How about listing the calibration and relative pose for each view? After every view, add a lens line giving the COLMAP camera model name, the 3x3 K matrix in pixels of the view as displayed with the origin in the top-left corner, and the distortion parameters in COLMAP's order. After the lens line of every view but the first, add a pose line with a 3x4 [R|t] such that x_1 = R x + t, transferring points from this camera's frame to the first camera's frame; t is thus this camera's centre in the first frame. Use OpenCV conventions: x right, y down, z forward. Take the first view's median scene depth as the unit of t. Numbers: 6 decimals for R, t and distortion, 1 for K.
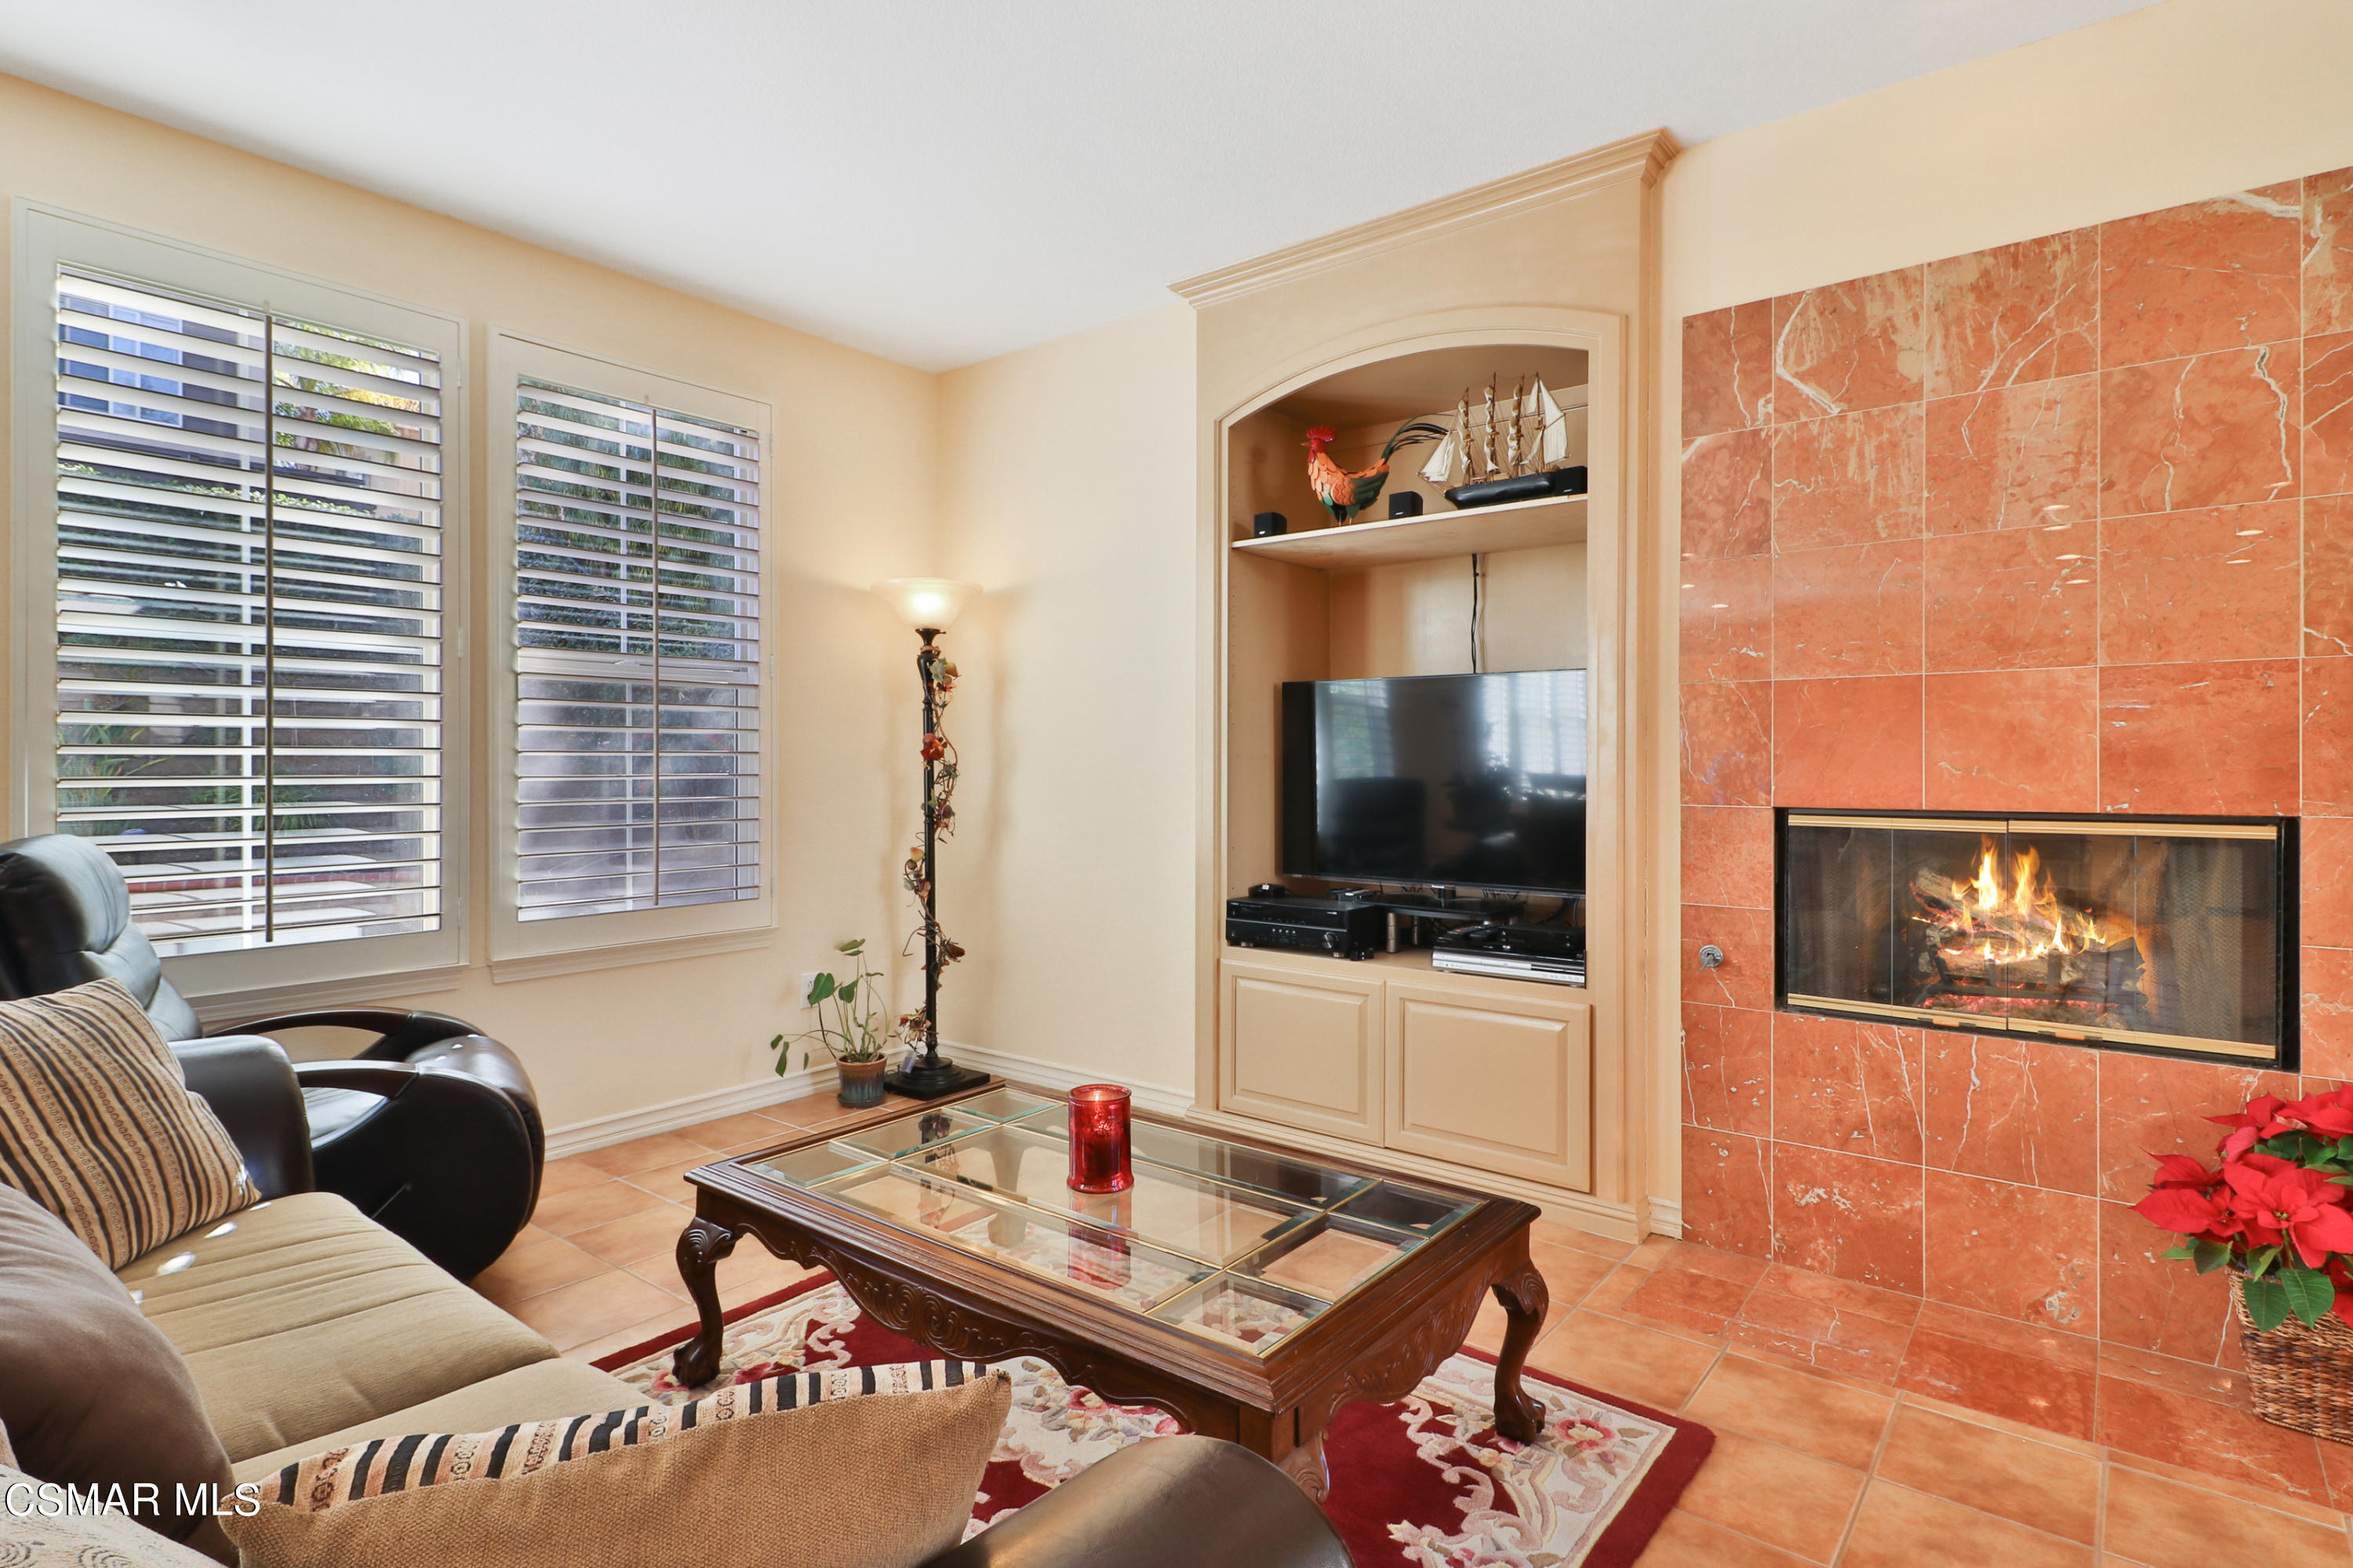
lens RADIAL K [[1198.9, 0, 1188.2], [0, 1198.9, 770.0], [0, 0, 1]] dist [0.030045, -0.013344]
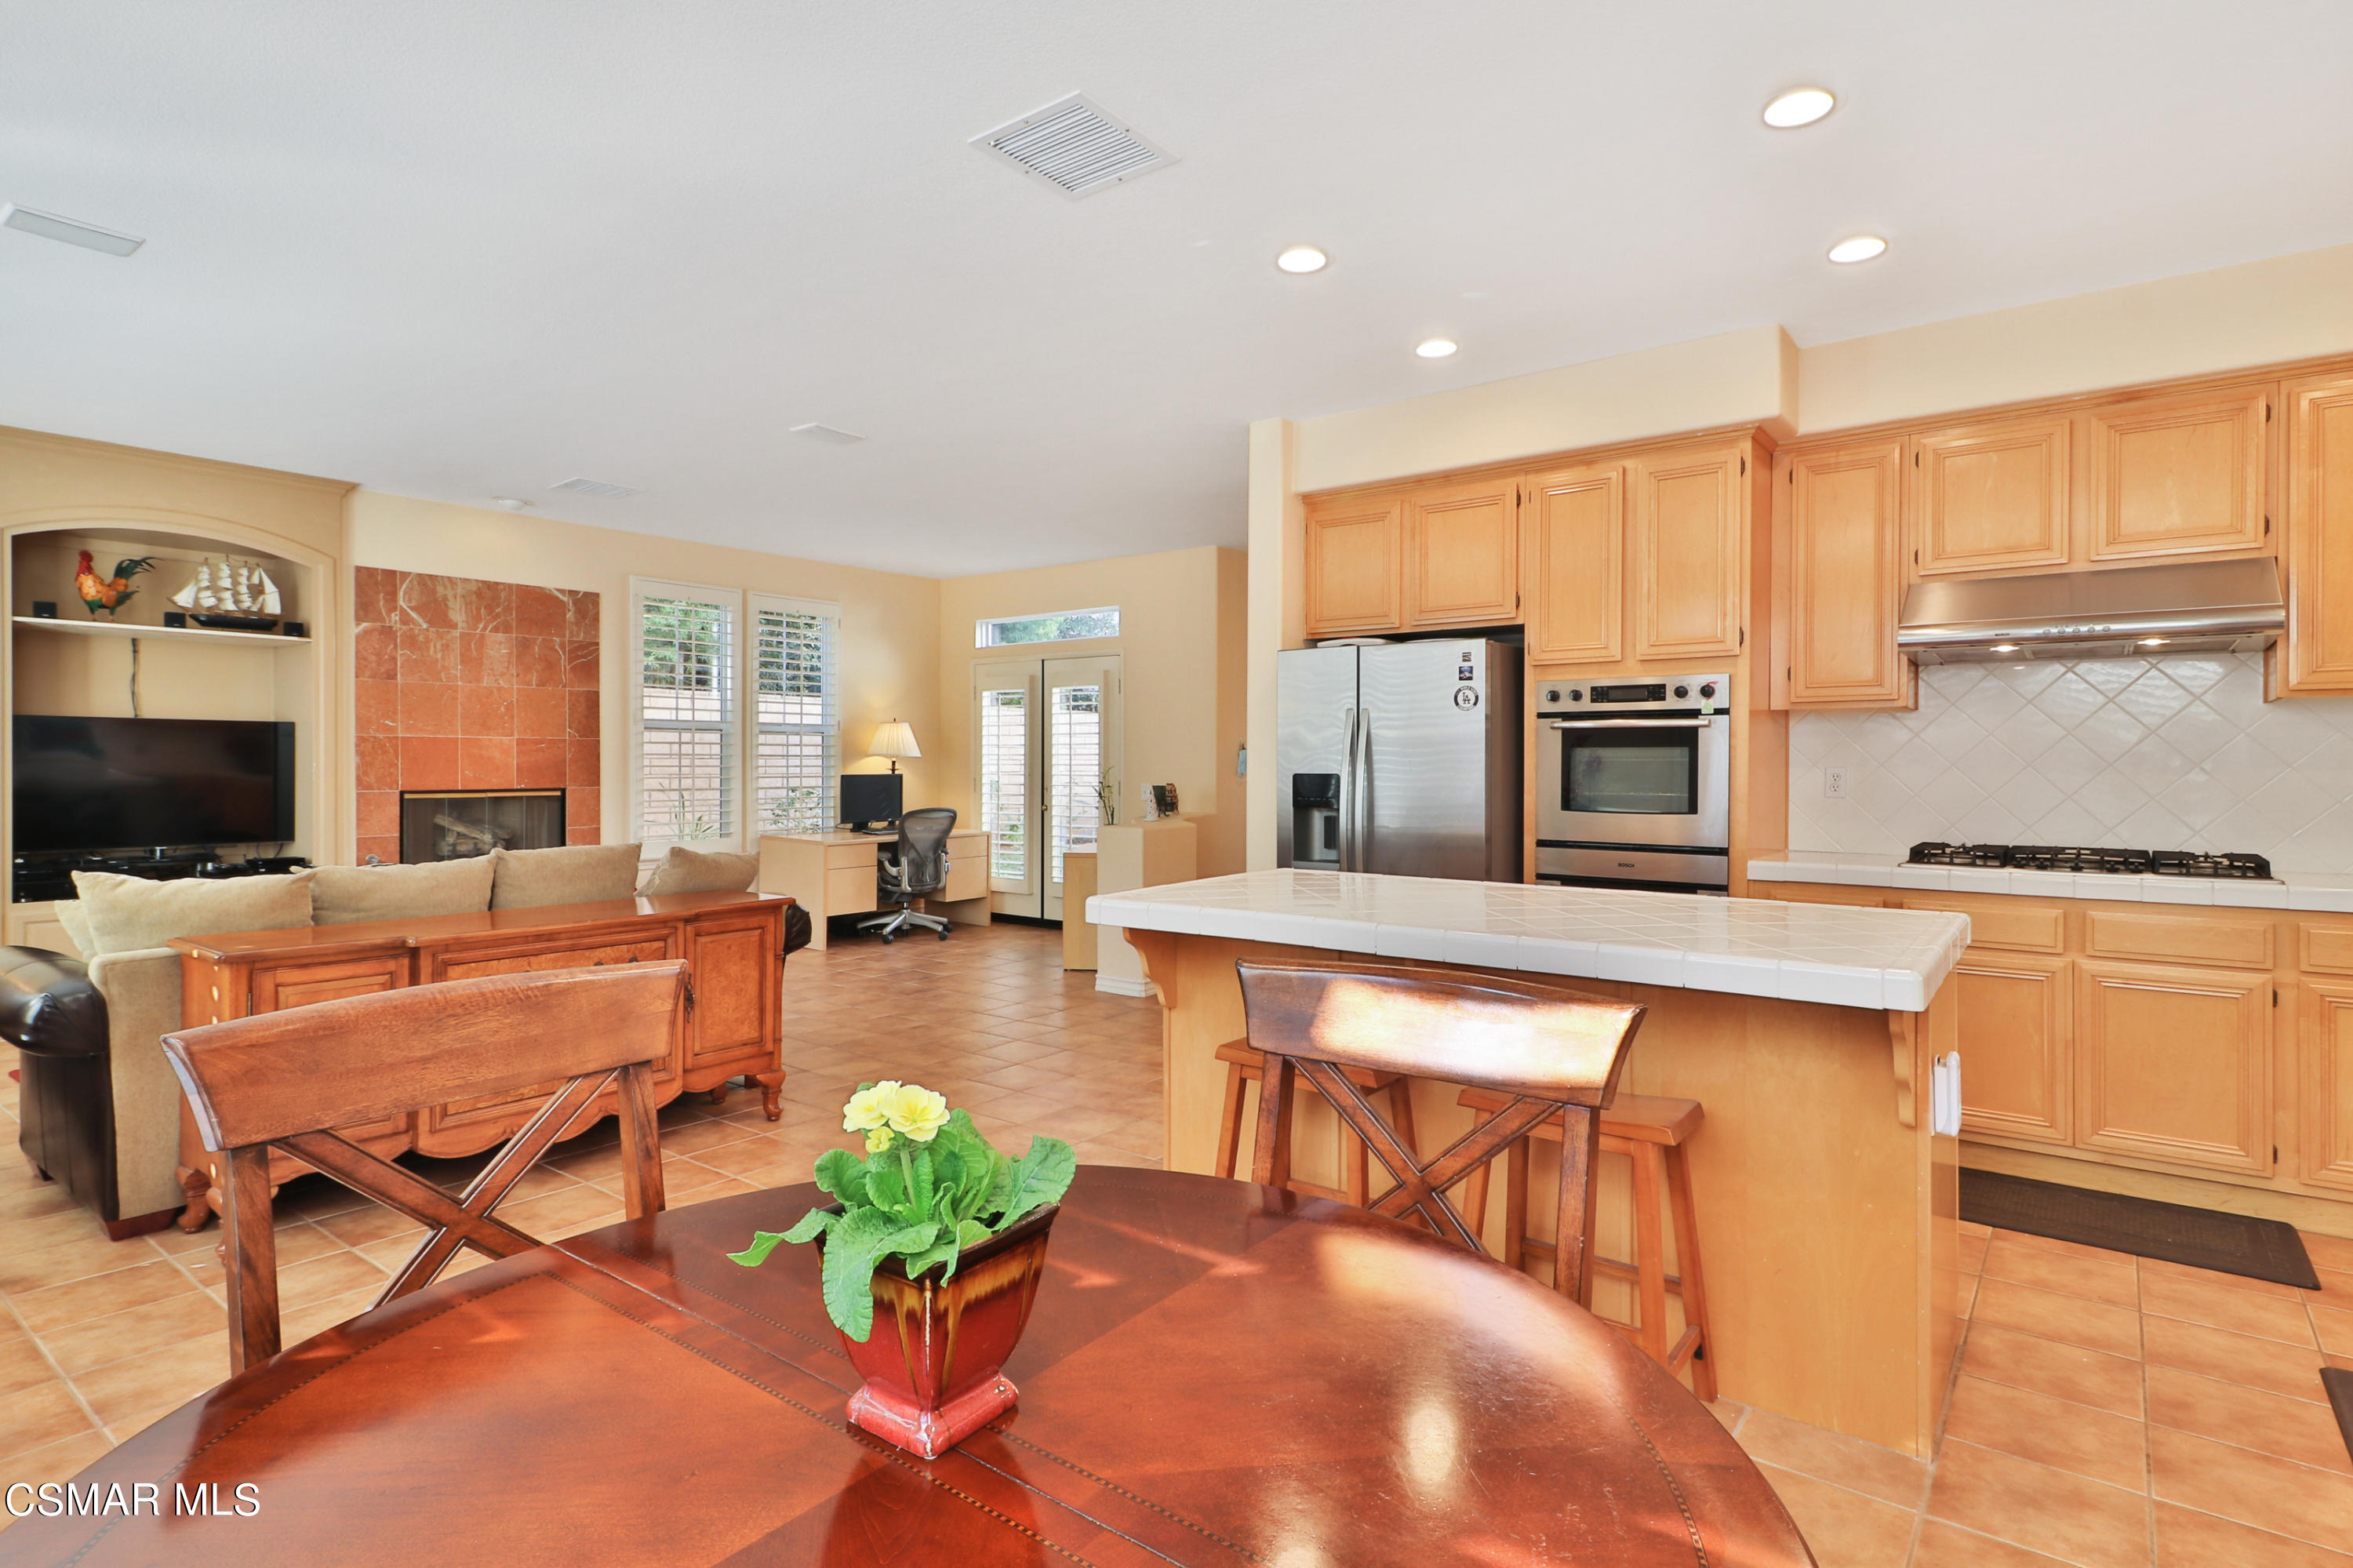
lens RADIAL K [[1198.9, 0, 1166.2], [0, 1198.9, 768.4], [0, 0, 1]] dist [0.030045, -0.013344]
pose [[-0.002984, -0.011260, 0.999932, -1.985166], [-0.005847, 0.999920, 0.011242, -0.050475], [-0.999978, -0.005813, -0.003049, -0.500838]]
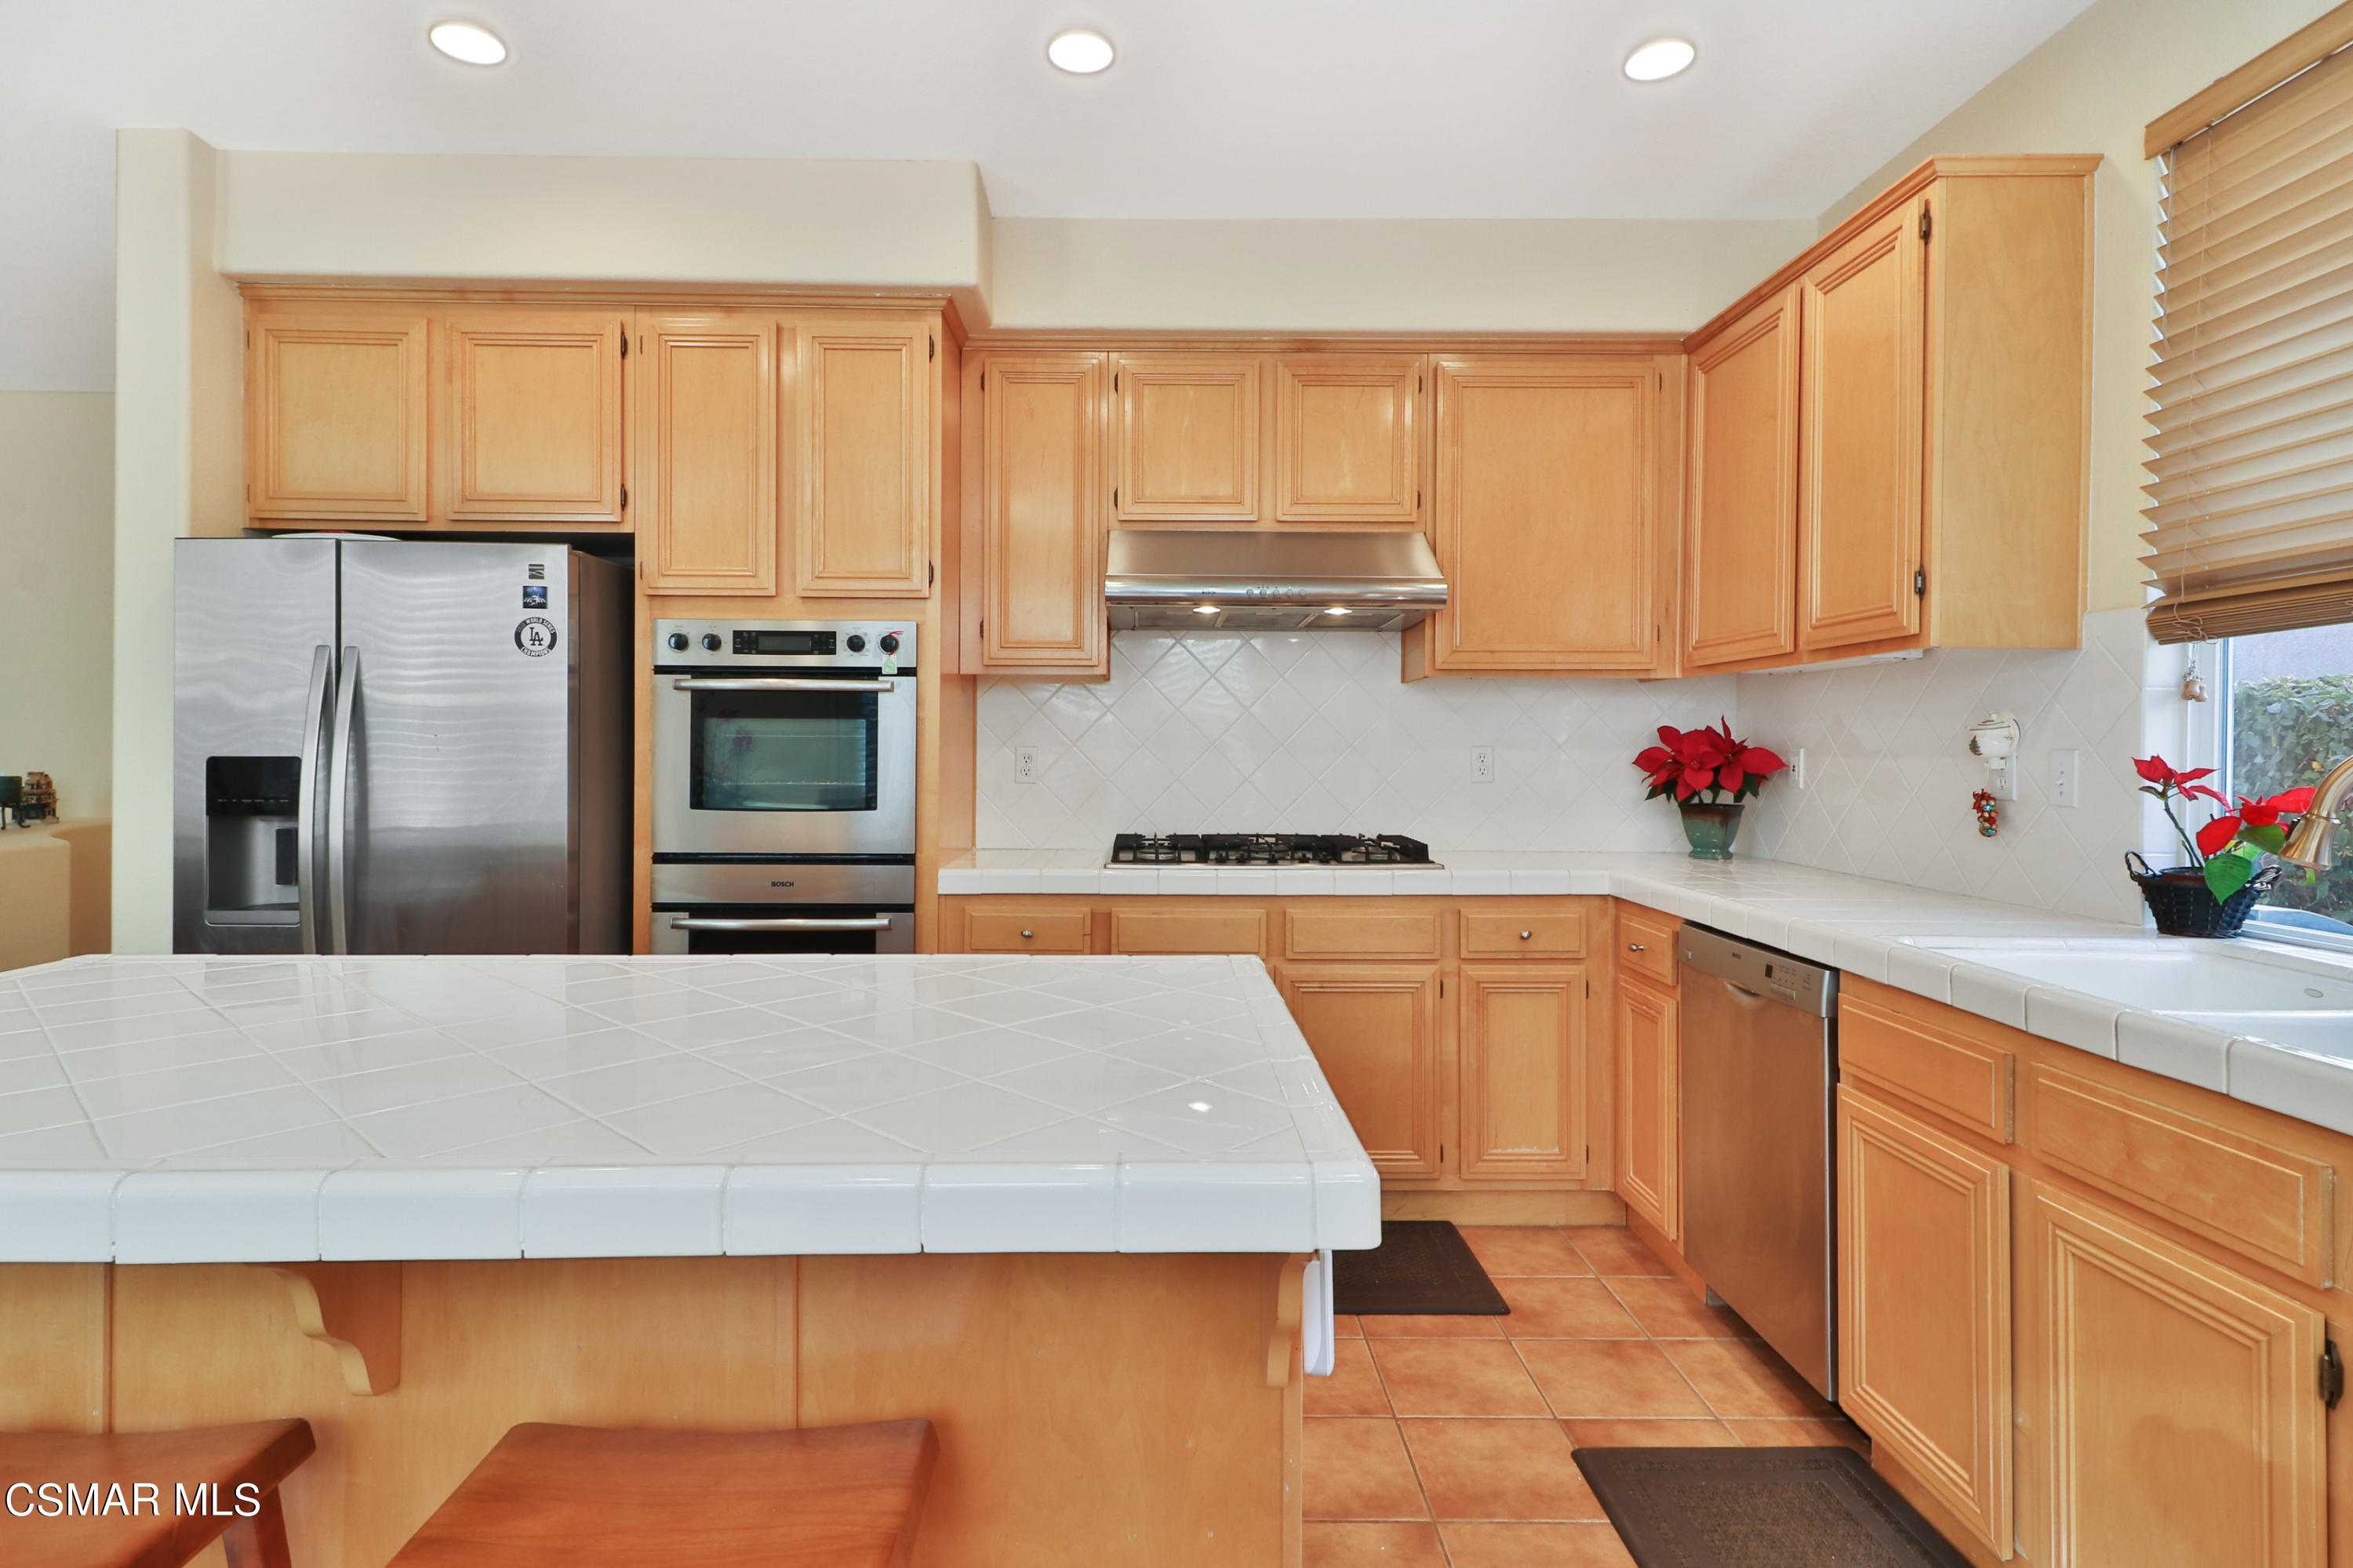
lens RADIAL K [[1198.9, 0, 1160.3], [0, 1198.9, 753.7], [0, 0, 1]] dist [0.030045, -0.013344]
pose [[-0.623353, -0.013025, 0.781832, -1.497625], [-0.012445, 0.999900, 0.006736, -0.042516], [-0.781841, -0.005531, -0.623453, -0.688106]]
